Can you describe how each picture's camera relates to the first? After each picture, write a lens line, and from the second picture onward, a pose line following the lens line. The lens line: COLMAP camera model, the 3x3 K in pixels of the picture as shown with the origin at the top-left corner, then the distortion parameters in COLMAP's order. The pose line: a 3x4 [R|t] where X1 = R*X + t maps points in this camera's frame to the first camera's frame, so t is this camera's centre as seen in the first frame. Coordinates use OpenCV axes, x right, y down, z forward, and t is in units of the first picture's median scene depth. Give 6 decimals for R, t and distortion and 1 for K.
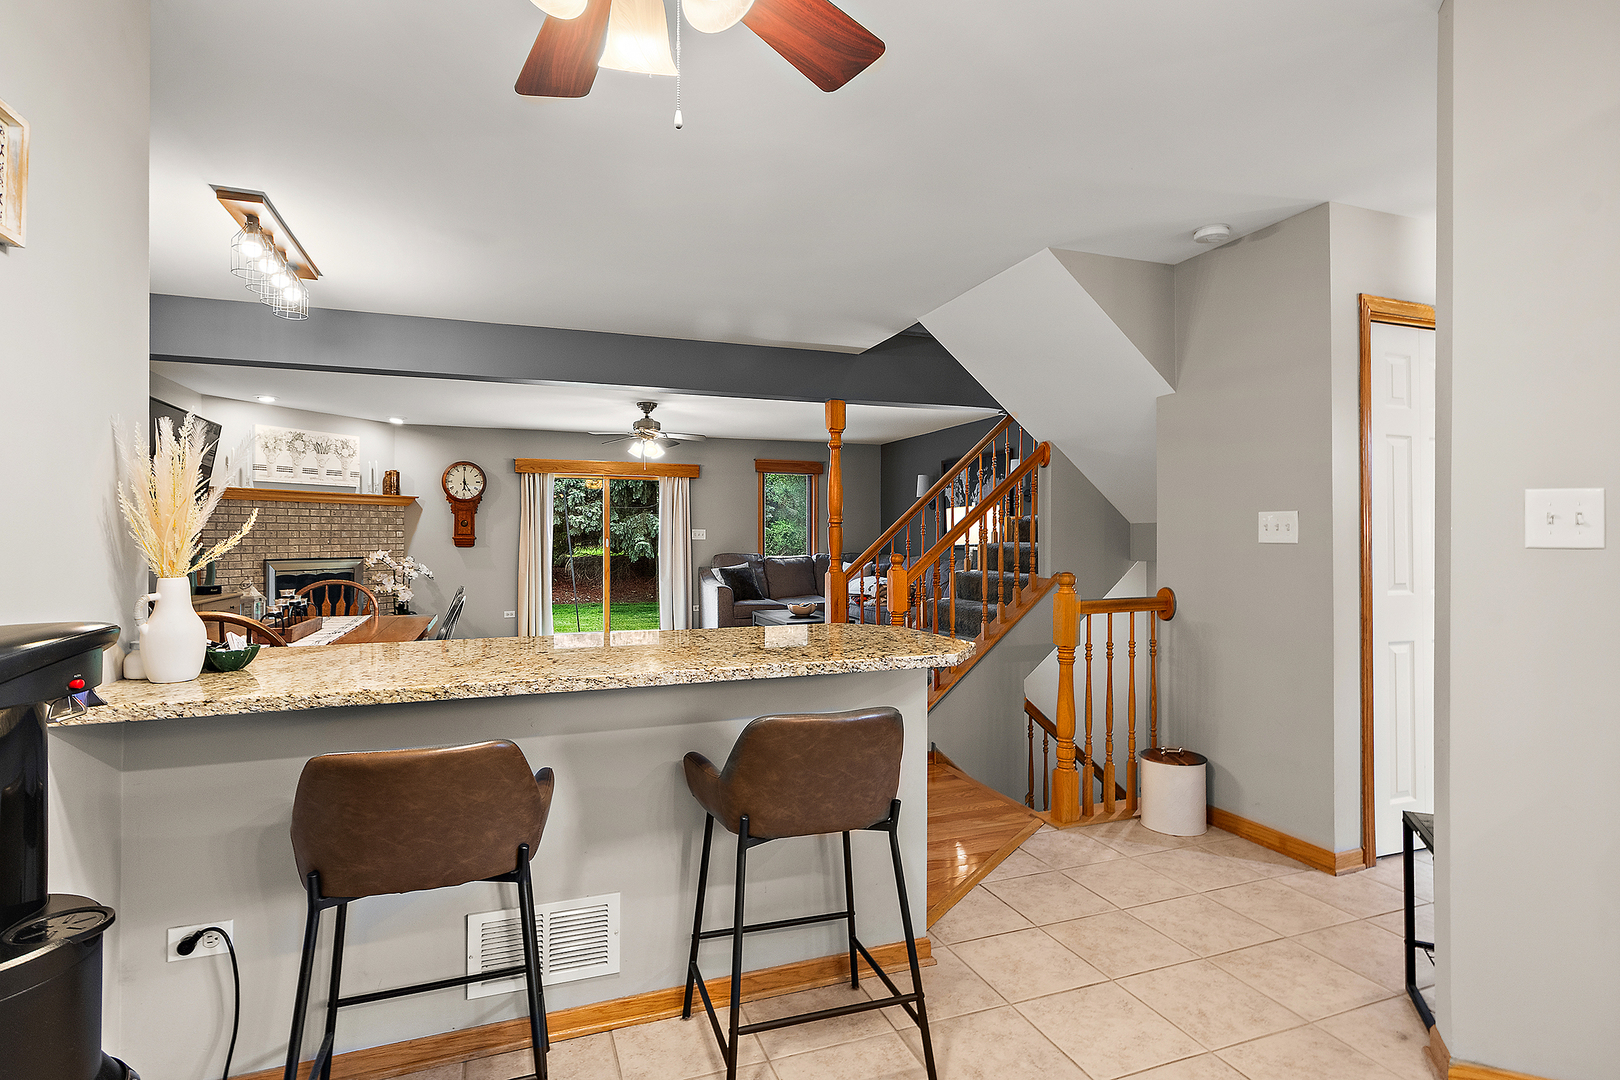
lens RADIAL K [[806.3, 0, 807.1], [0, 806.3, 532.3], [0, 0, 1]] dist [-0.001766, -0.000342]
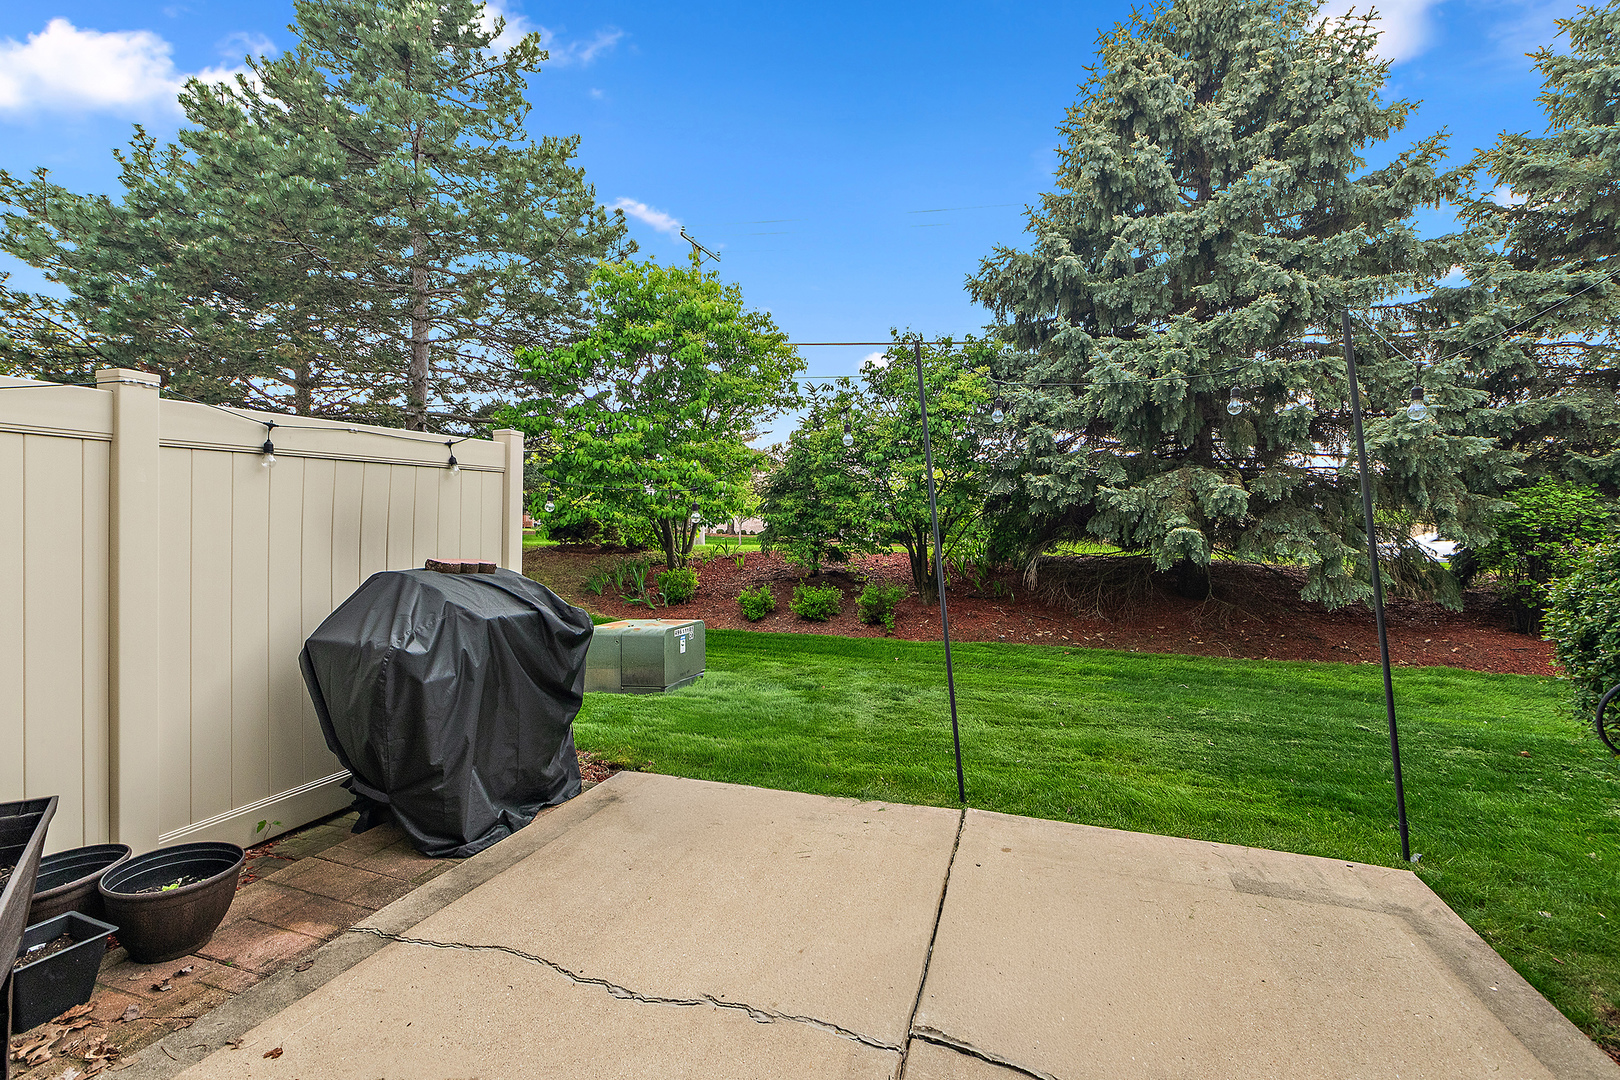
lens RADIAL K [[723.1, 0, 810.0], [0, 723.1, 540.0], [0, 0, 1]] dist [0.015450, -0.000307]
pose [[0.784934, 0.019139, -0.619283, -0.242494], [-0.011032, 0.999796, 0.016915, 0.029357], [0.619481, -0.006445, 0.784985, 1.148826]]
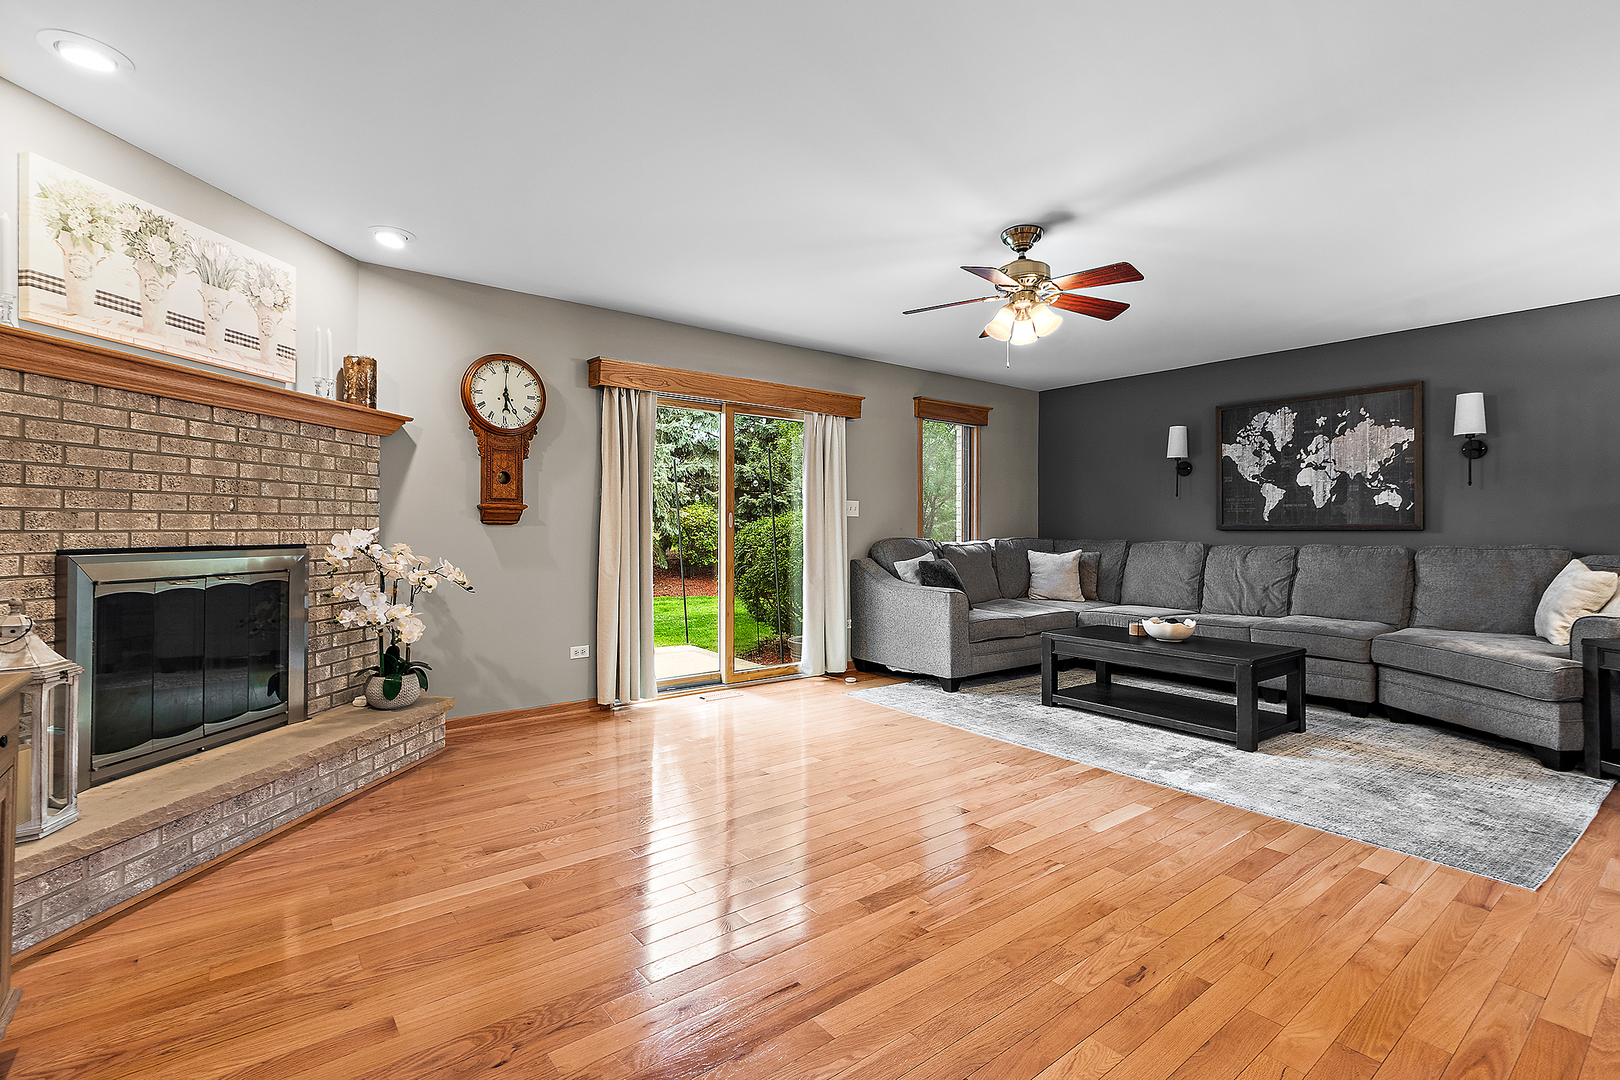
lens RADIAL K [[744.4, 0, 797.7], [0, 744.4, 520.5], [0, 0, 1]] dist [-0.002741, 0.000183]
pose [[0.955230, 0.006325, 0.295796, -0.400269], [-0.004808, 0.999971, -0.005855, 0.018444], [-0.295825, 0.004170, 0.955233, 0.518614]]
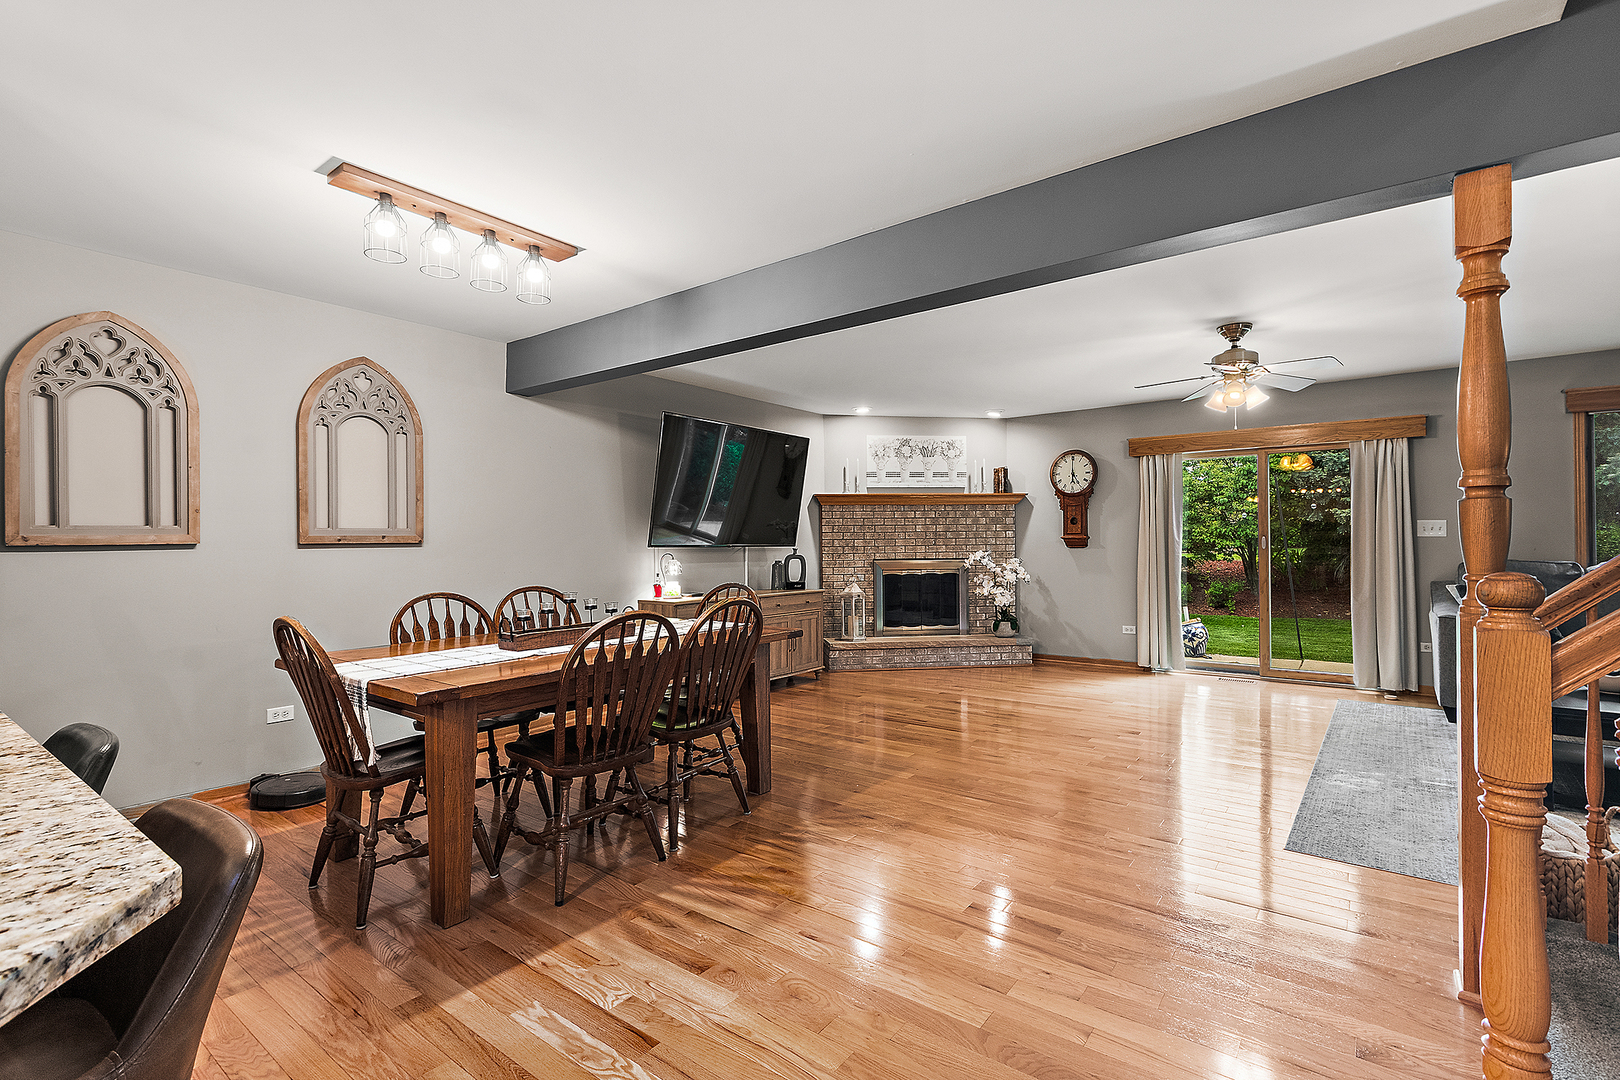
lens RADIAL K [[741.5, 0, 798.9], [0, 741.5, 538.2], [0, 0, 1]] dist [-0.003612, -0.000928]
pose [[0.526602, -0.008845, -0.850066, 0.104025], [0.013297, 0.999909, -0.002167, 0.005705], [0.850008, -0.010162, 0.526672, 0.333754]]
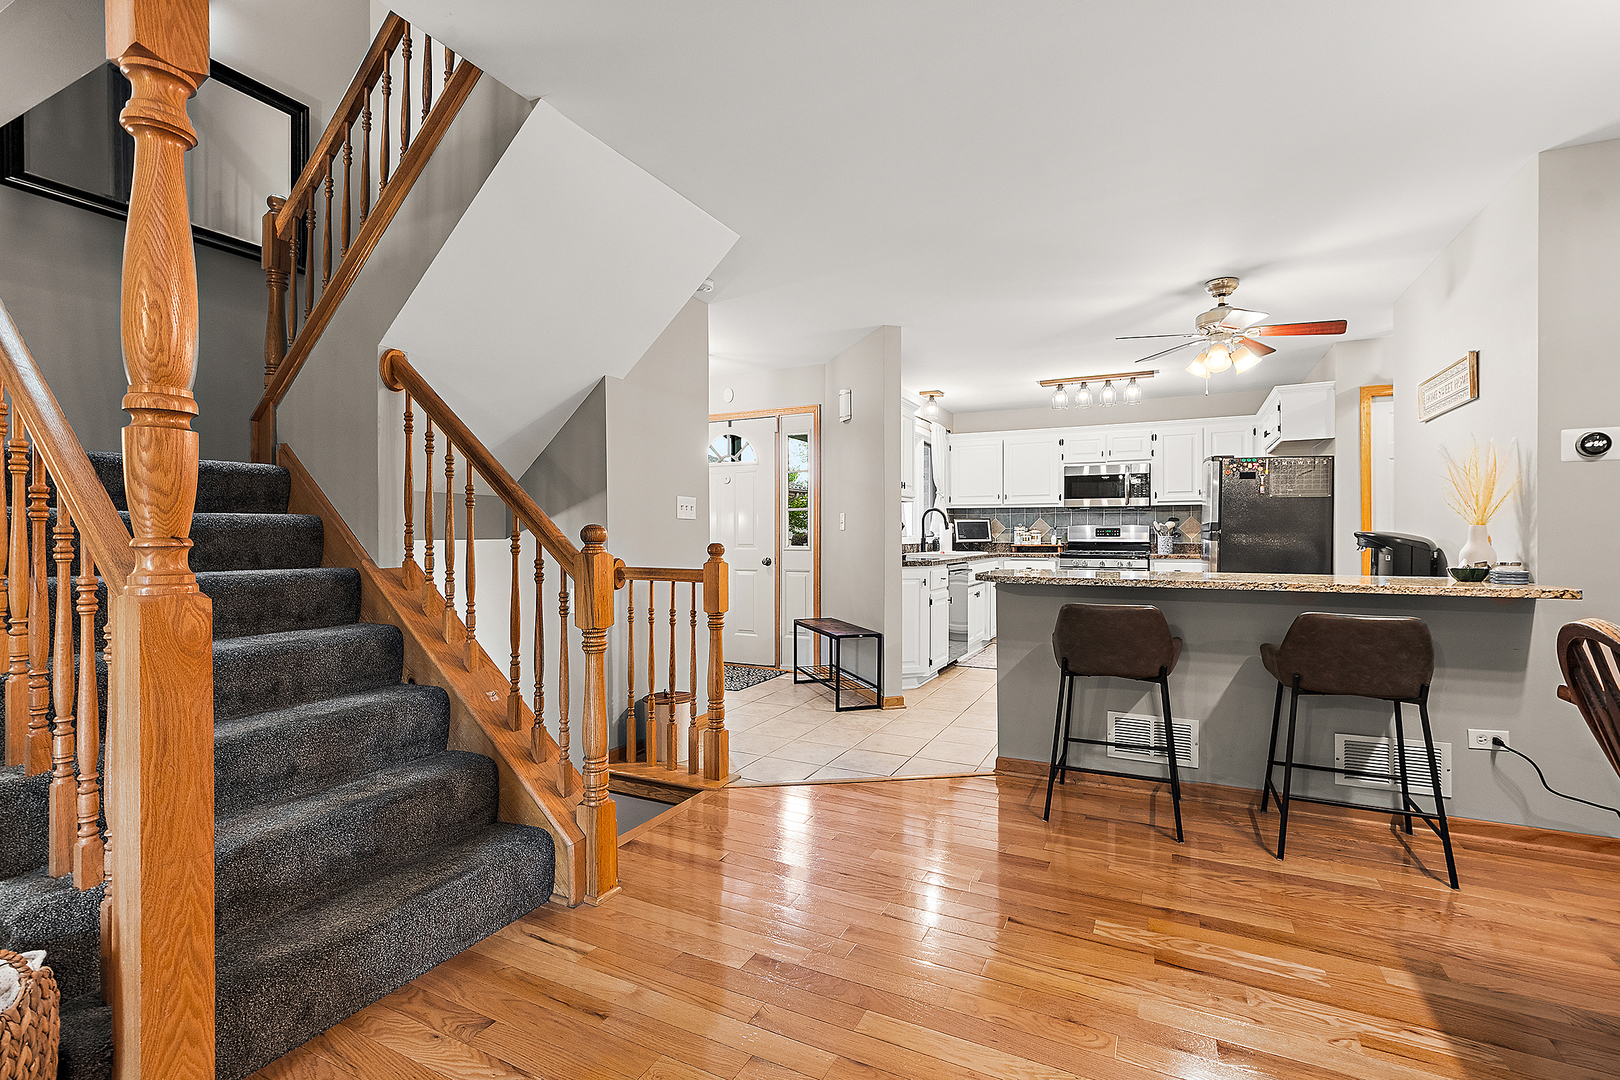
lens RADIAL K [[723.9, 0, 810.0], [0, 723.9, 540.0], [0, 0, 1]] dist [-0.000571, -0.000513]
pose [[-0.682528, -0.001660, 0.730857, -0.185067], [-0.003501, 0.999993, -0.000998, 0.019388], [-0.730851, -0.003240, -0.682530, 0.635949]]
